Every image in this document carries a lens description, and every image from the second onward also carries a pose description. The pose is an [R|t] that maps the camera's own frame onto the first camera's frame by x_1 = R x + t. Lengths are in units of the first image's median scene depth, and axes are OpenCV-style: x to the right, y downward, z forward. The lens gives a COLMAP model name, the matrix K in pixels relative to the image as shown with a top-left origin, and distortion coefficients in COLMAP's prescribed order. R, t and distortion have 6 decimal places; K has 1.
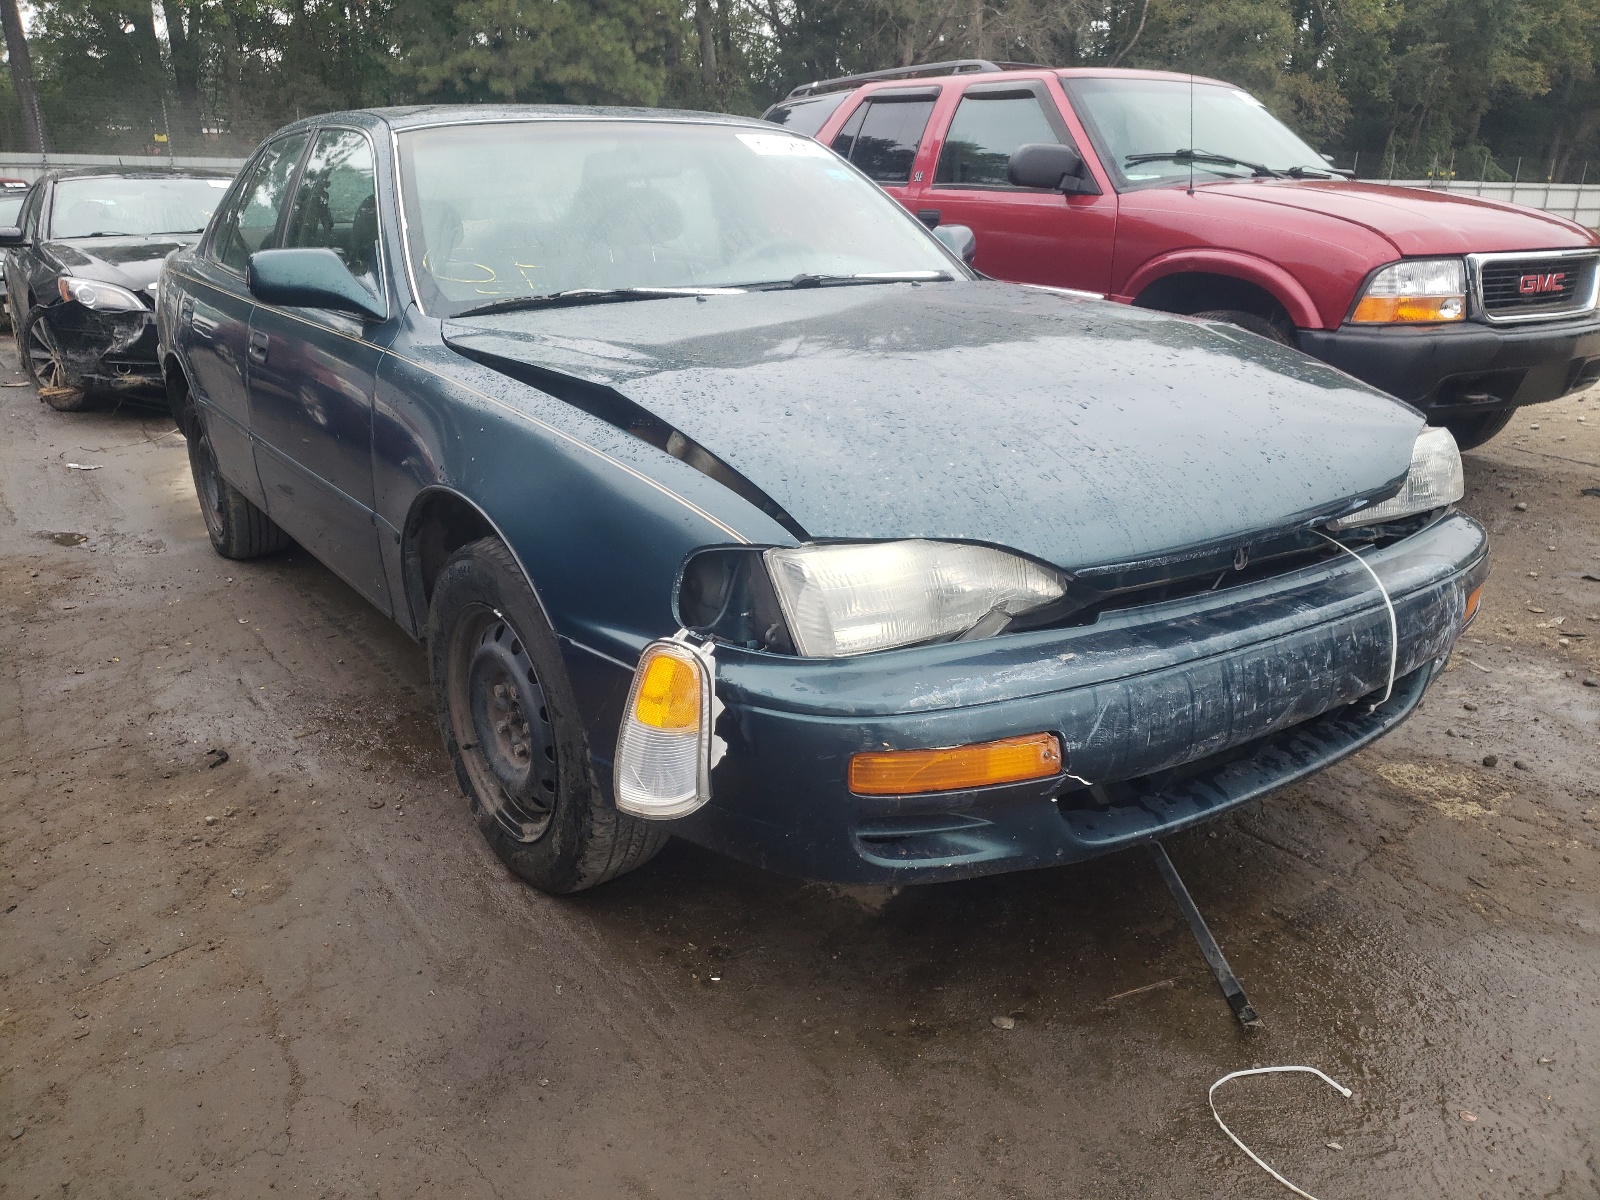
lens RADIAL K [[1221.6, 0, 800.0], [0, 1221.6, 600.0], [0, 0, 1]] dist [-0.004042, -0.002304]
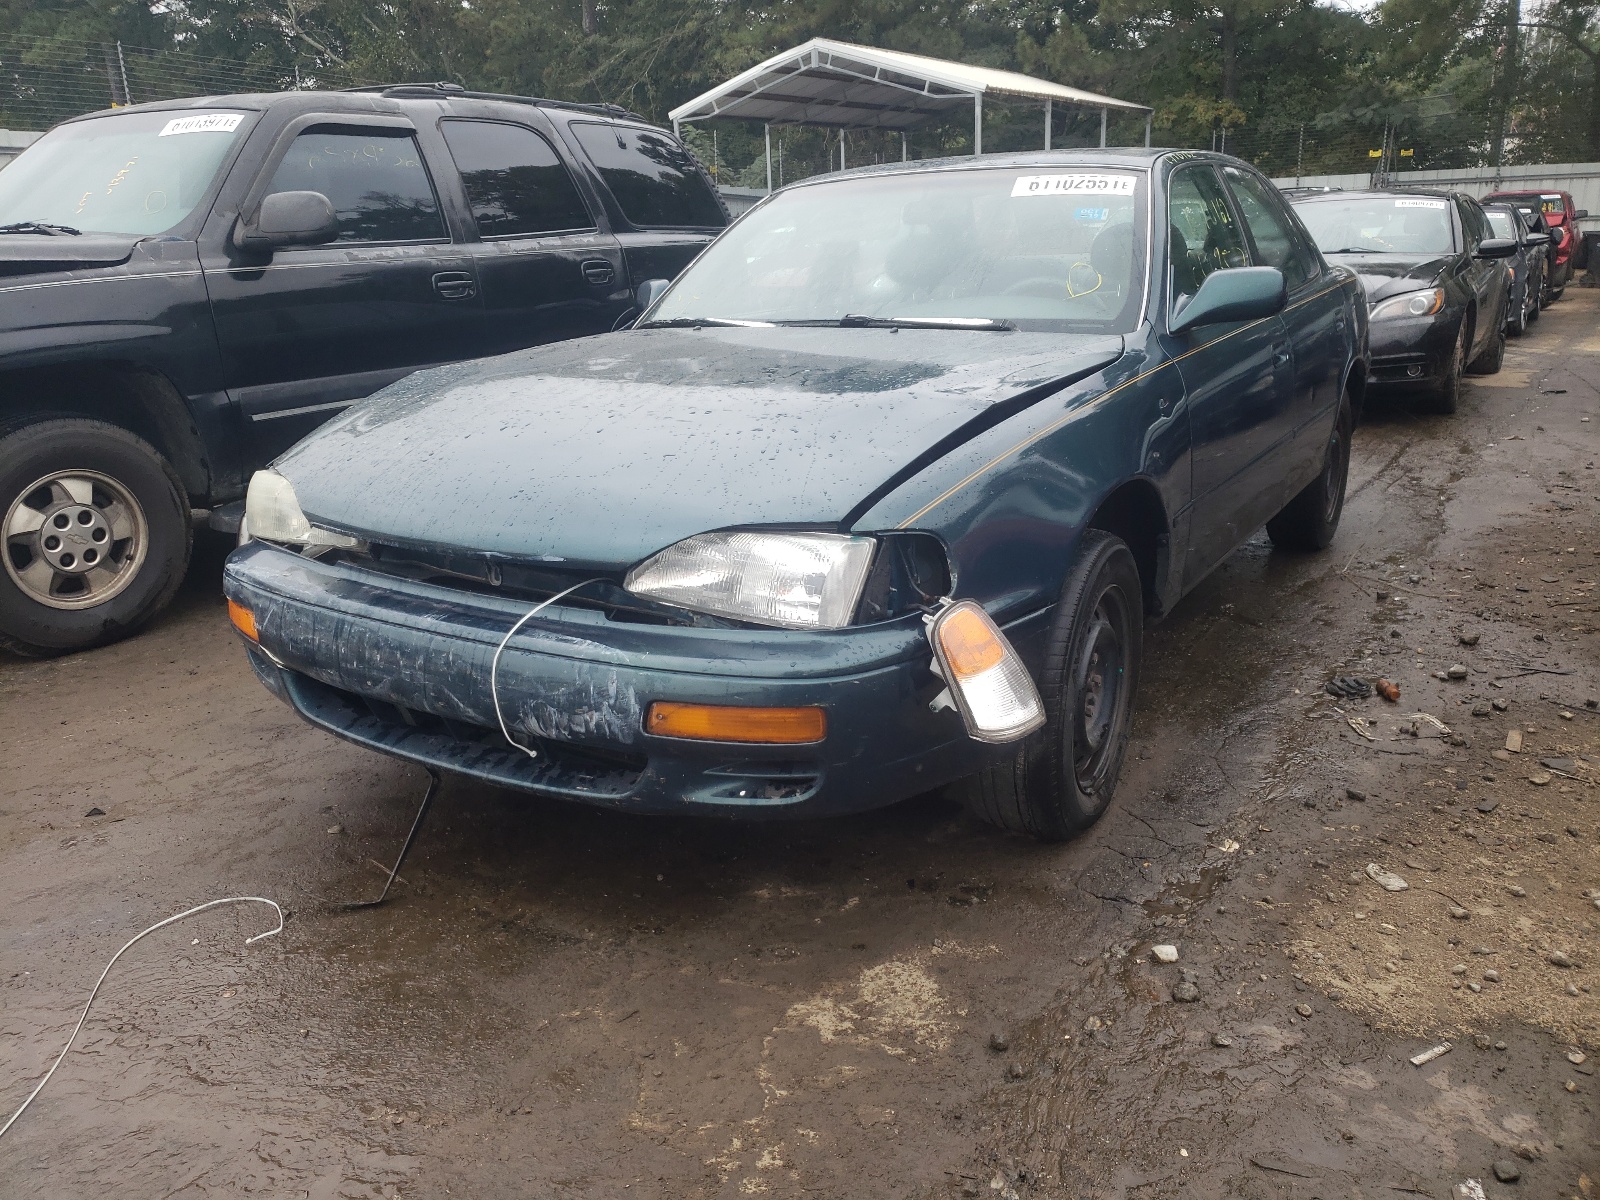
lens RADIAL K [[1221.6, 0, 800.0], [0, 1221.6, 600.0], [0, 0, 1]] dist [-0.004042, -0.002304]
pose [[0.372433, 0.247977, -0.894316, 1.602148], [-0.250911, 0.954659, 0.160219, -0.286909], [0.893497, 0.164723, 0.417766, 0.827721]]
